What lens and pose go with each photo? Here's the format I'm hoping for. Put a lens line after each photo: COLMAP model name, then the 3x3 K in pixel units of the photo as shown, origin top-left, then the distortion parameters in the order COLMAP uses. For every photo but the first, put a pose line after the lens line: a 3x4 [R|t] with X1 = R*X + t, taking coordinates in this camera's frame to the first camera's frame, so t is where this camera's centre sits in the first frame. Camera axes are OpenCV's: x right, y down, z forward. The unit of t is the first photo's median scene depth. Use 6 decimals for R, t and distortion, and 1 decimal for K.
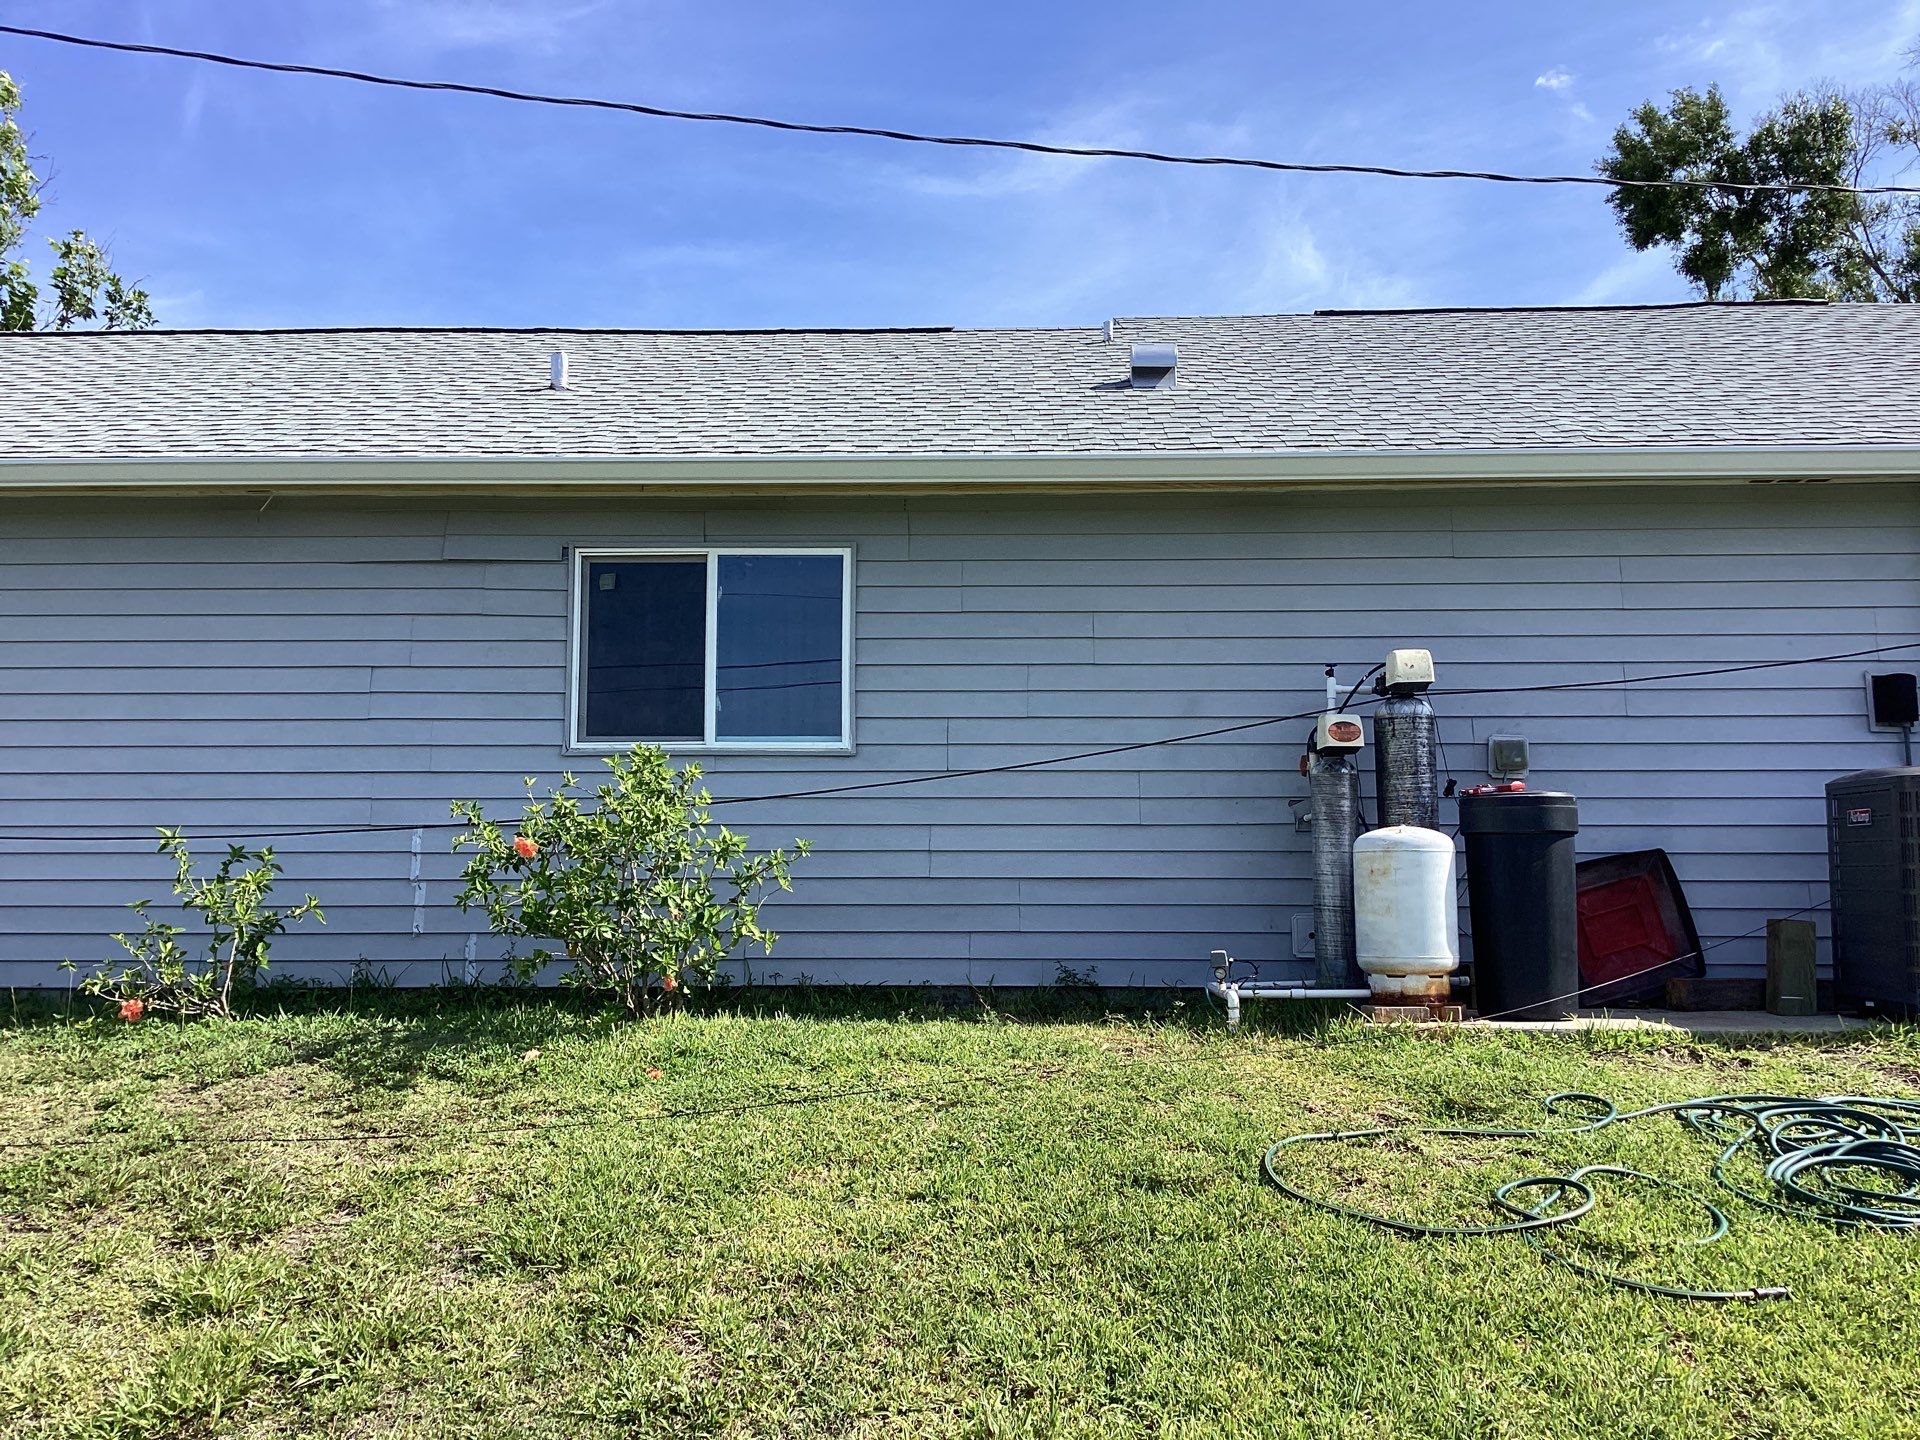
lens RADIAL K [[1691.0, 0, 967.5], [0, 1691.0, 706.1], [0, 0, 1]] dist [0.092973, -0.162662]
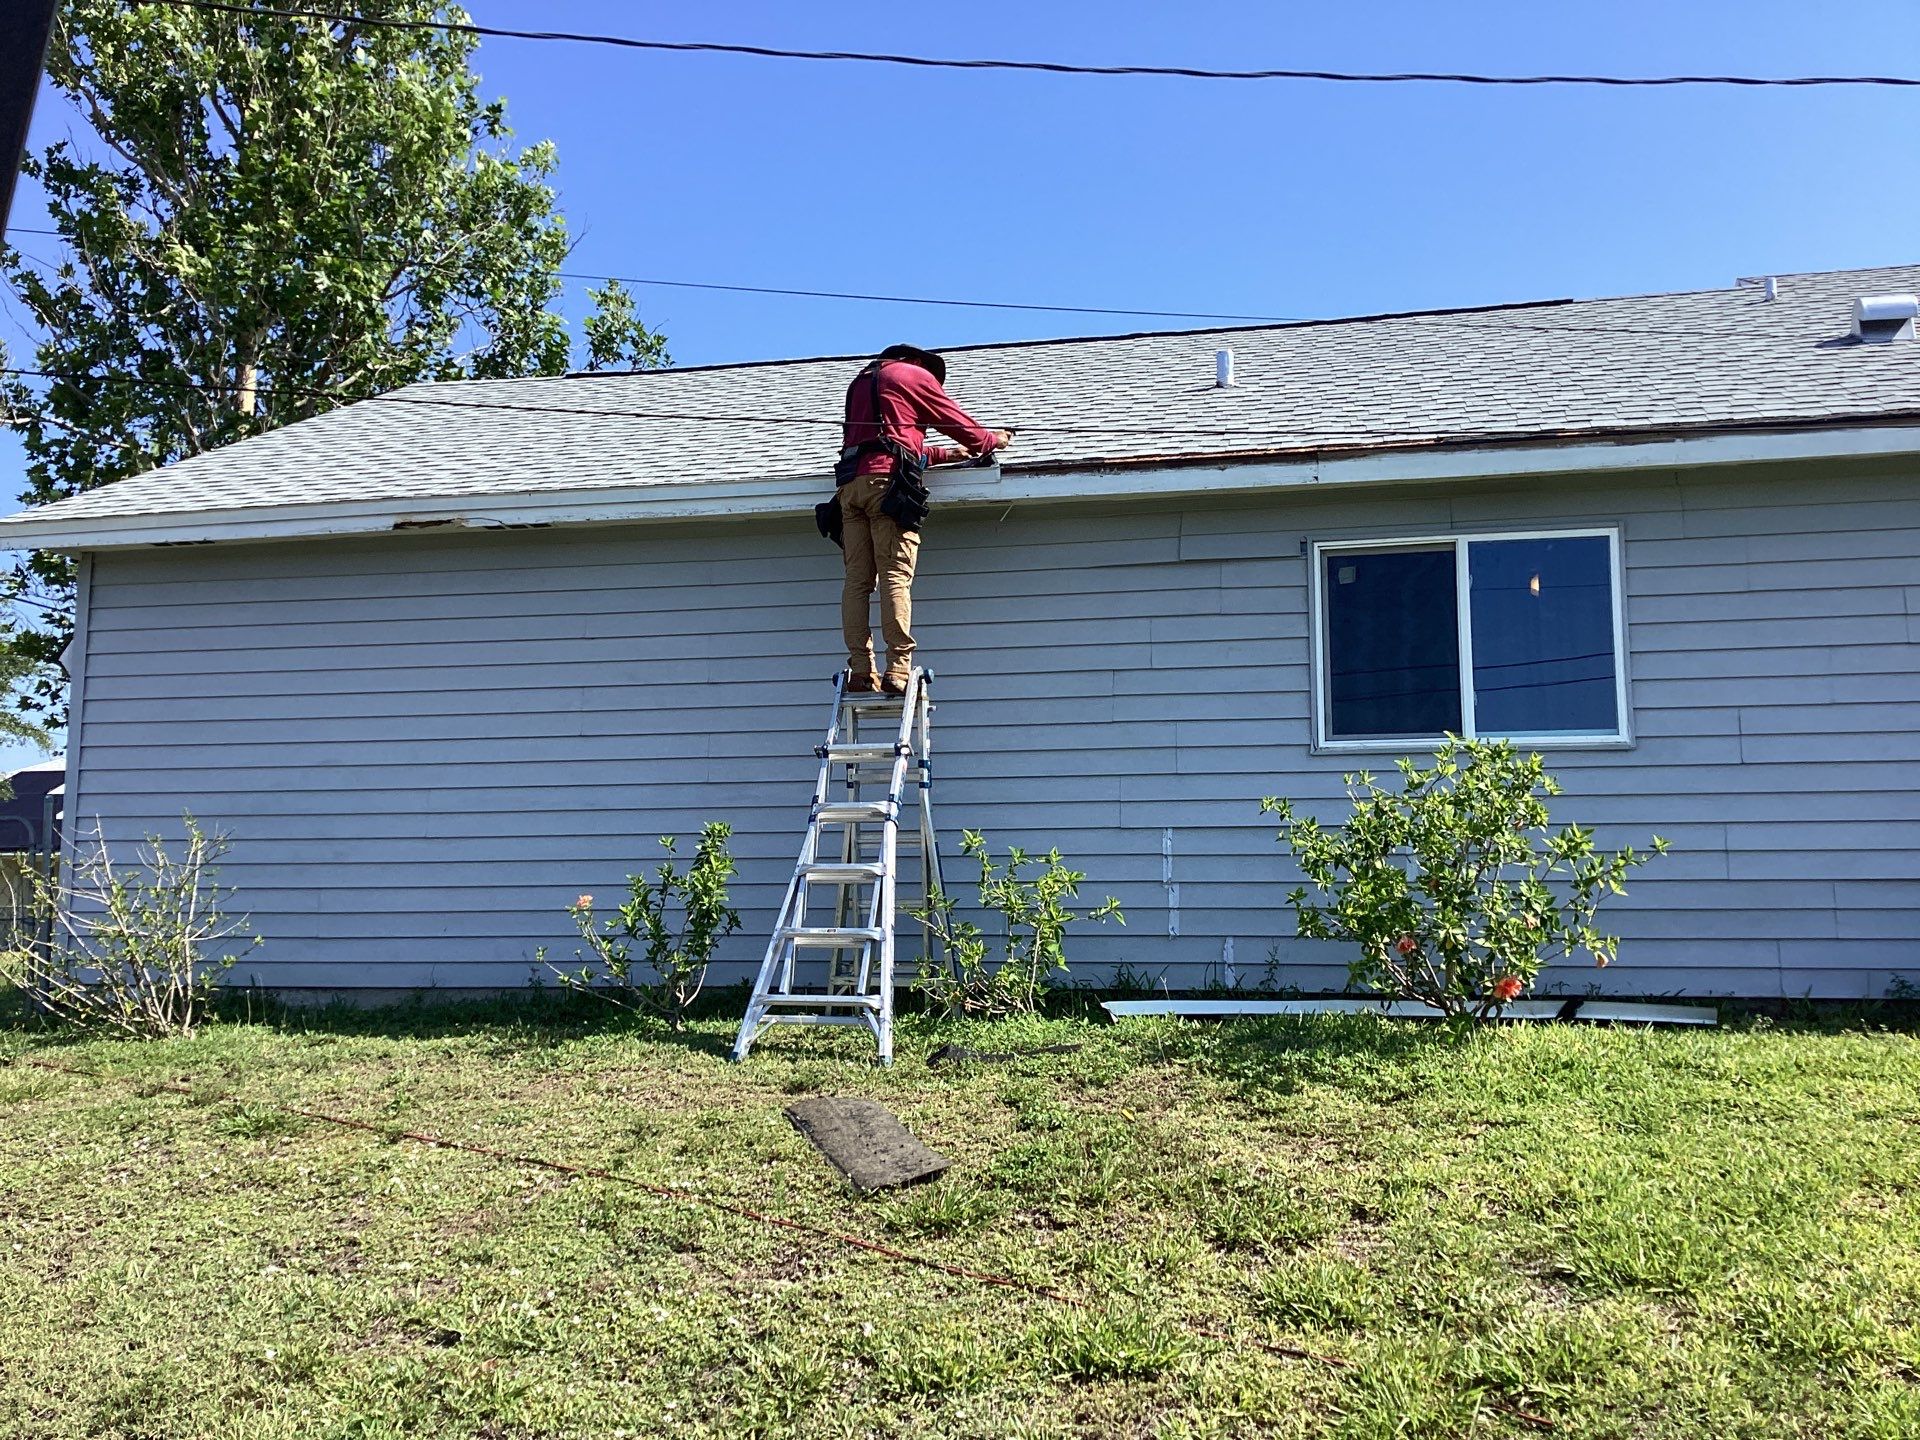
lens RADIAL K [[1691.0, 0, 978.6], [0, 1691.0, 716.6], [0, 0, 1]] dist [0.092973, -0.162662]
pose [[0.982321, -0.024206, -0.185631, -0.249292], [0.023988, 0.999706, -0.003422, 0.005846], [0.185659, -0.001092, 0.982614, 0.006968]]
